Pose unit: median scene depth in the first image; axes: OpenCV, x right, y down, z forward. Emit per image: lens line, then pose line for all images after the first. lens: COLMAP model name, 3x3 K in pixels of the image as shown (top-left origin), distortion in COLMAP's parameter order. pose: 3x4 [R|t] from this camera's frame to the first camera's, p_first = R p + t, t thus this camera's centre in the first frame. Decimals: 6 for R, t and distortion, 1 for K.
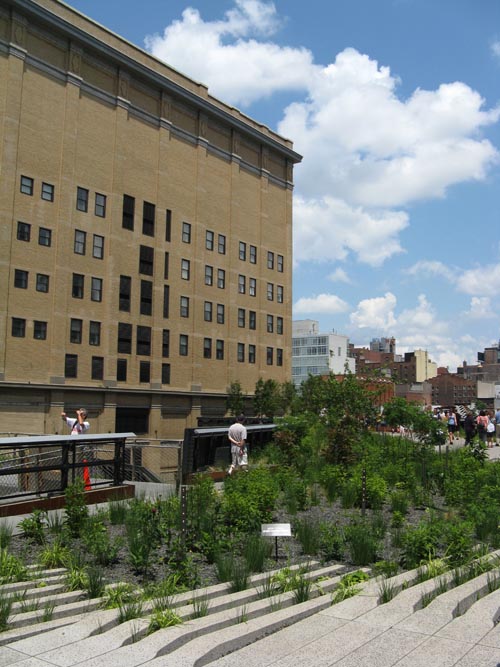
lens RADIAL K [[693.3, 0, 250.0], [0, 693.3, 333.5], [0, 0, 1]] dist [-0.163680, 0.125795]
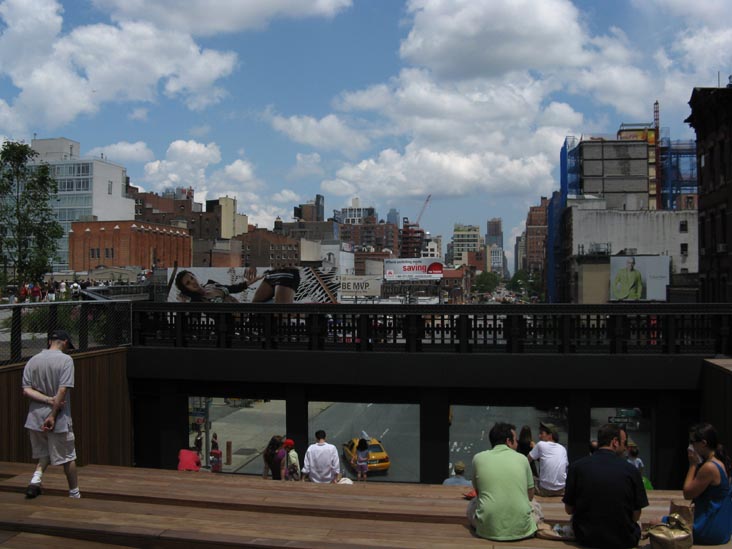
lens RADIAL K [[760.9, 0, 366.0], [0, 760.9, 274.5], [0, 0, 1]] dist [-0.163680, 0.125795]
pose [[0.907525, -0.004075, 0.419977, 0.181077], [-0.041236, 0.994257, 0.098753, 0.099270], [-0.417968, -0.106939, 0.902146, 0.858327]]
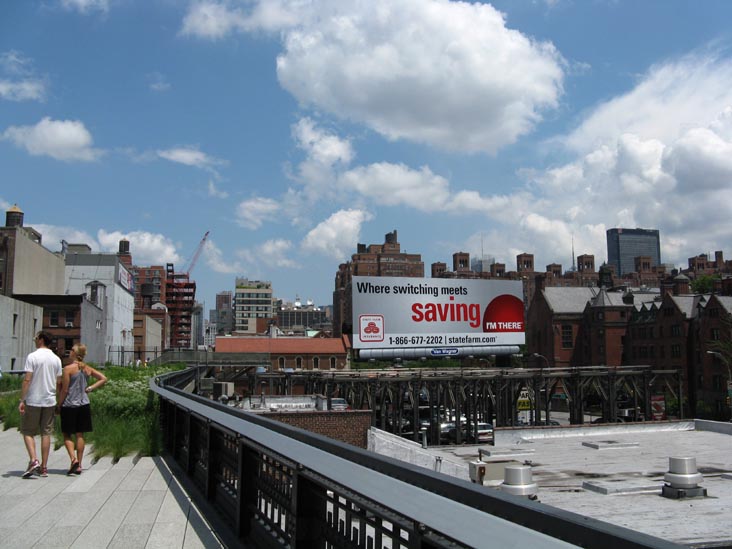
lens RADIAL K [[760.9, 0, 366.0], [0, 760.9, 274.5], [0, 0, 1]] dist [-0.163680, 0.125795]
pose [[0.684937, 0.071711, 0.725065, 0.990581], [-0.073683, 0.996860, -0.028988, 0.374066], [-0.724867, -0.033570, 0.688070, 3.149561]]
